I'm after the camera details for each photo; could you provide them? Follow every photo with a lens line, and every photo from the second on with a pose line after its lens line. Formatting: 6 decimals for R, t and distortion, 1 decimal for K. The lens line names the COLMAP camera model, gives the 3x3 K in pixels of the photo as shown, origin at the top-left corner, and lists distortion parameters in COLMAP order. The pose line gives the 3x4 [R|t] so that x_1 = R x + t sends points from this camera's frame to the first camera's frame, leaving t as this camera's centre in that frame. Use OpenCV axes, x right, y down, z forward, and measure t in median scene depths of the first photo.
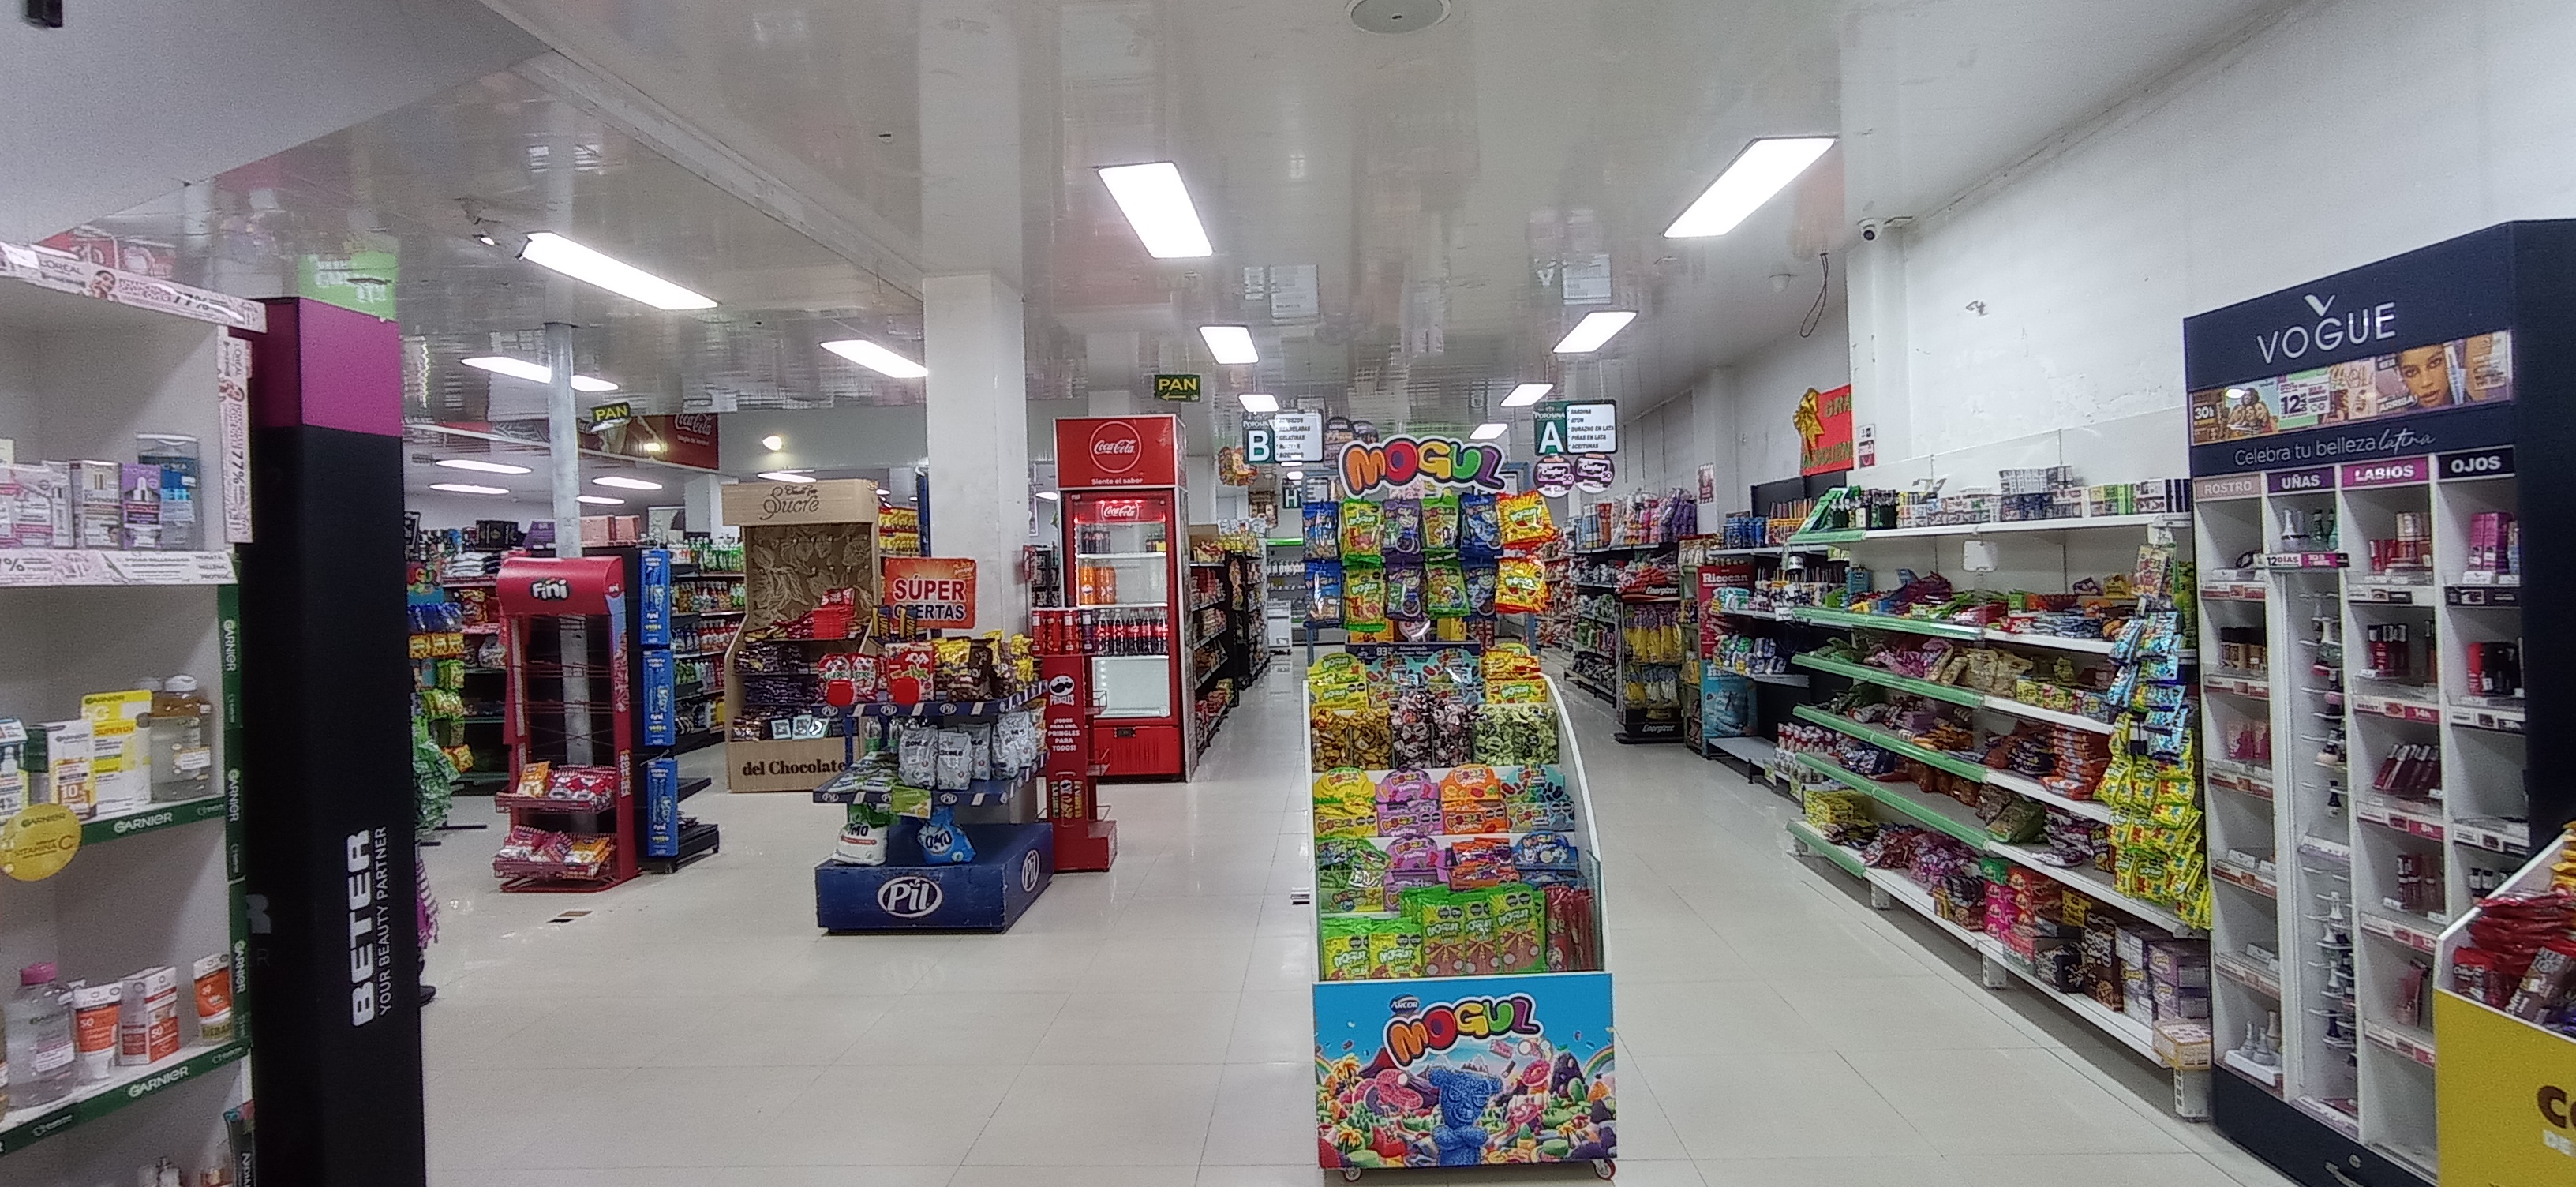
lens RADIAL K [[1172.8, 0, 1286.3], [0, 1172.8, 569.0], [0, 0, 1]] dist [-0.046944, 0.000183]
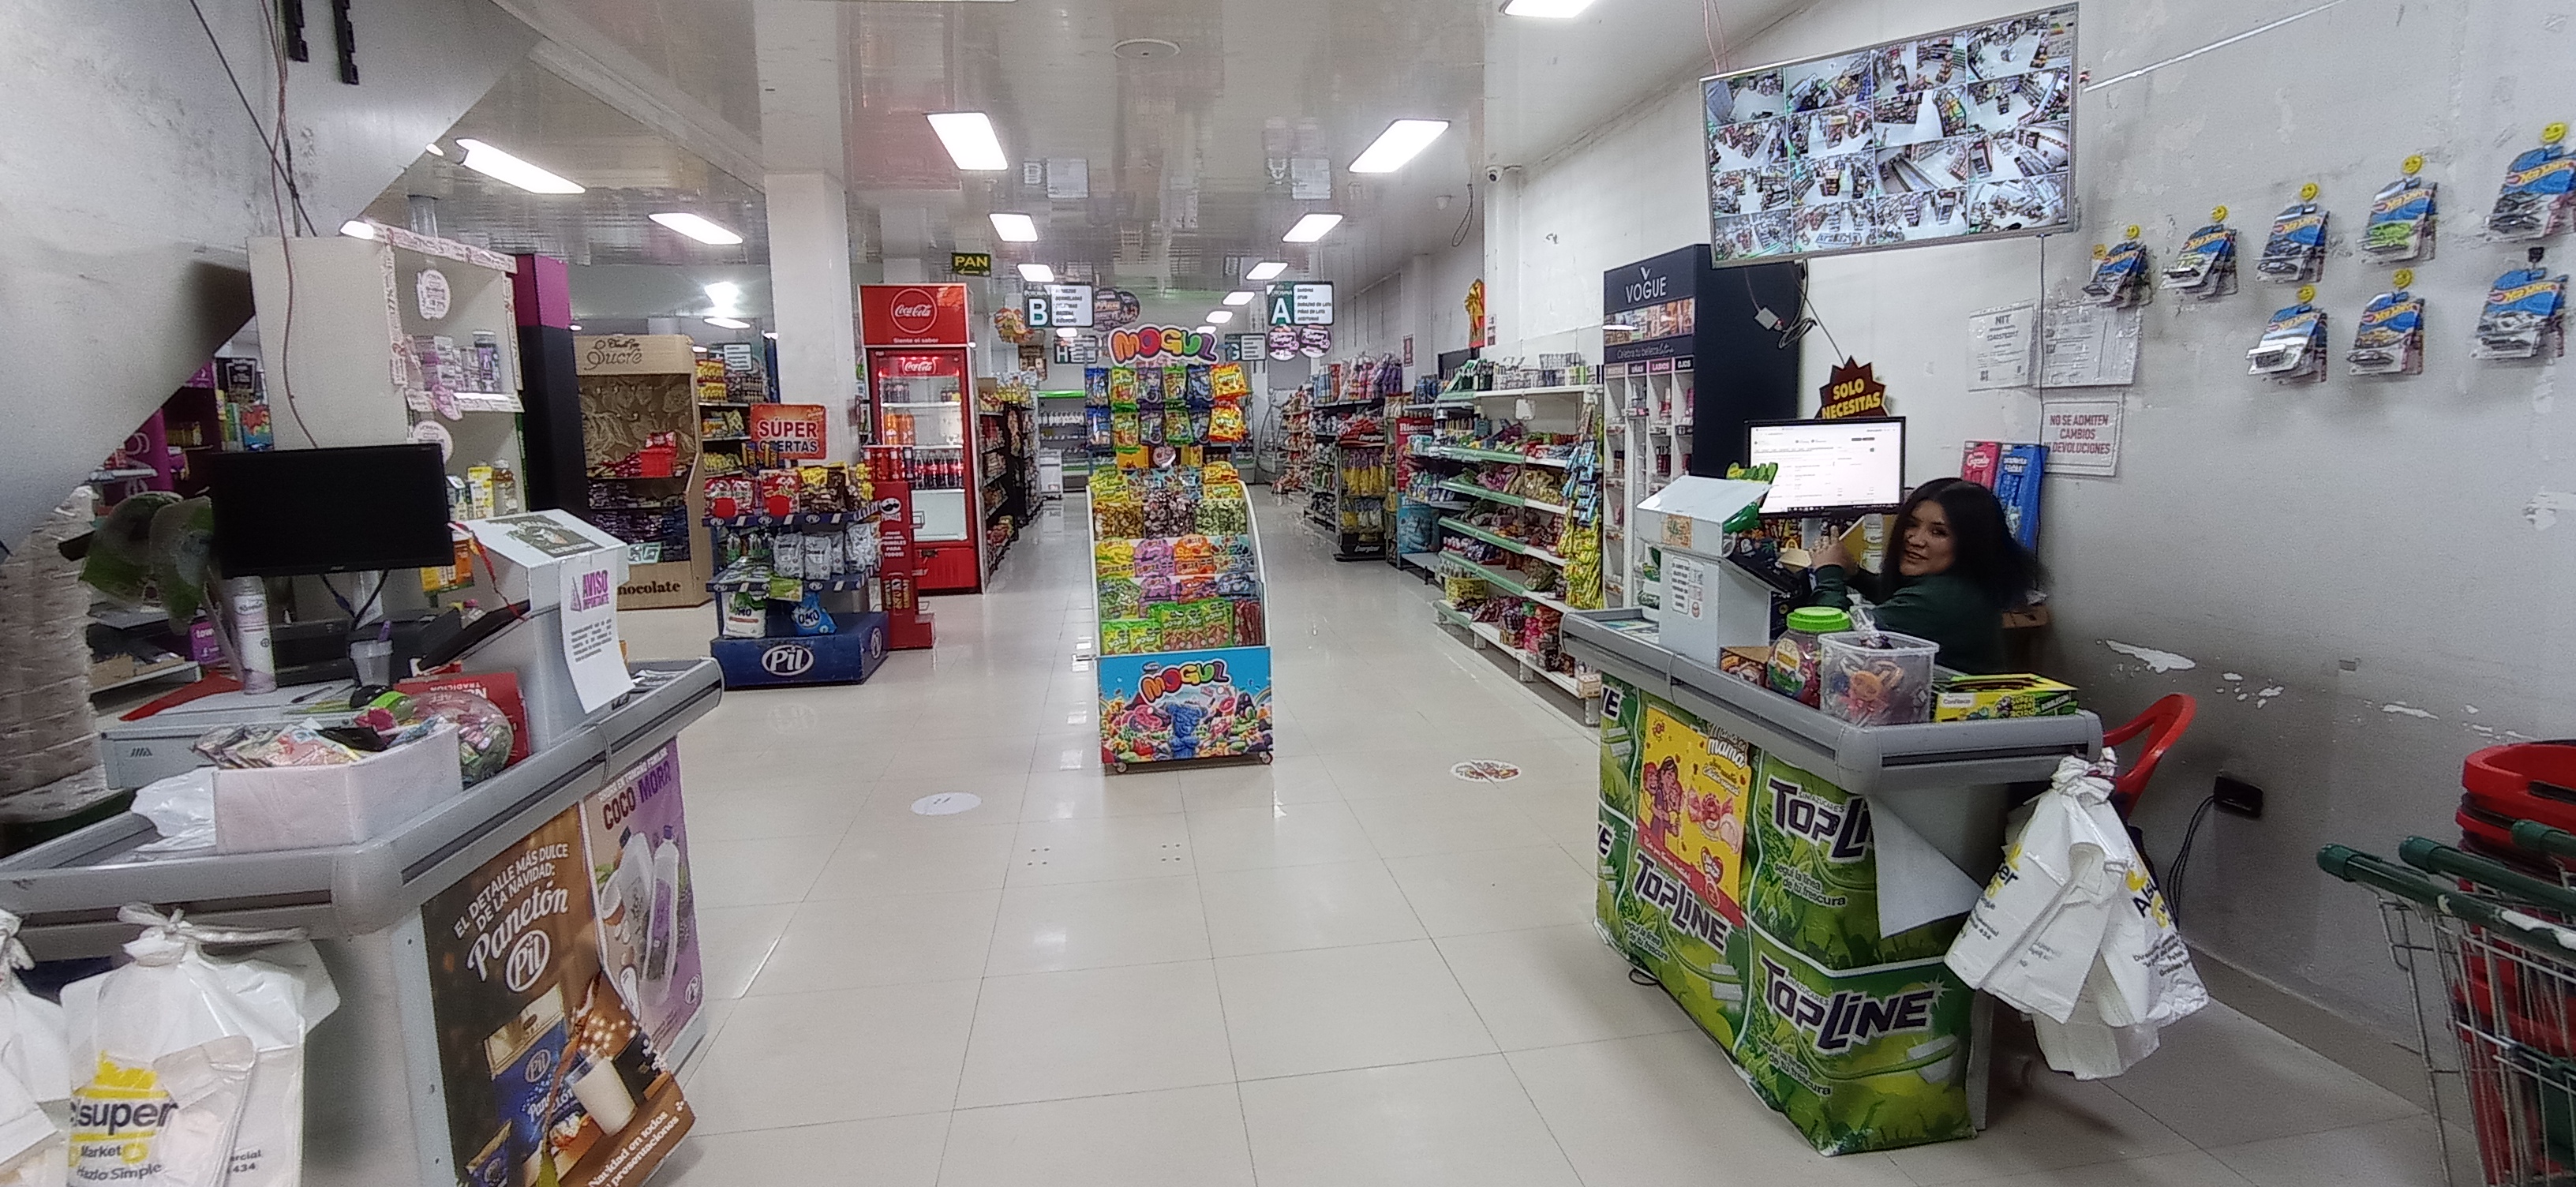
lens RADIAL K [[1172.8, 0, 1286.3], [0, 1172.8, 569.0], [0, 0, 1]] dist [-0.046944, 0.000183]
pose [[0.980595, -0.015573, 0.195427, -0.020552], [-0.008737, 0.992378, 0.122918, 0.008724], [-0.195851, -0.122240, 0.972985, -0.381194]]
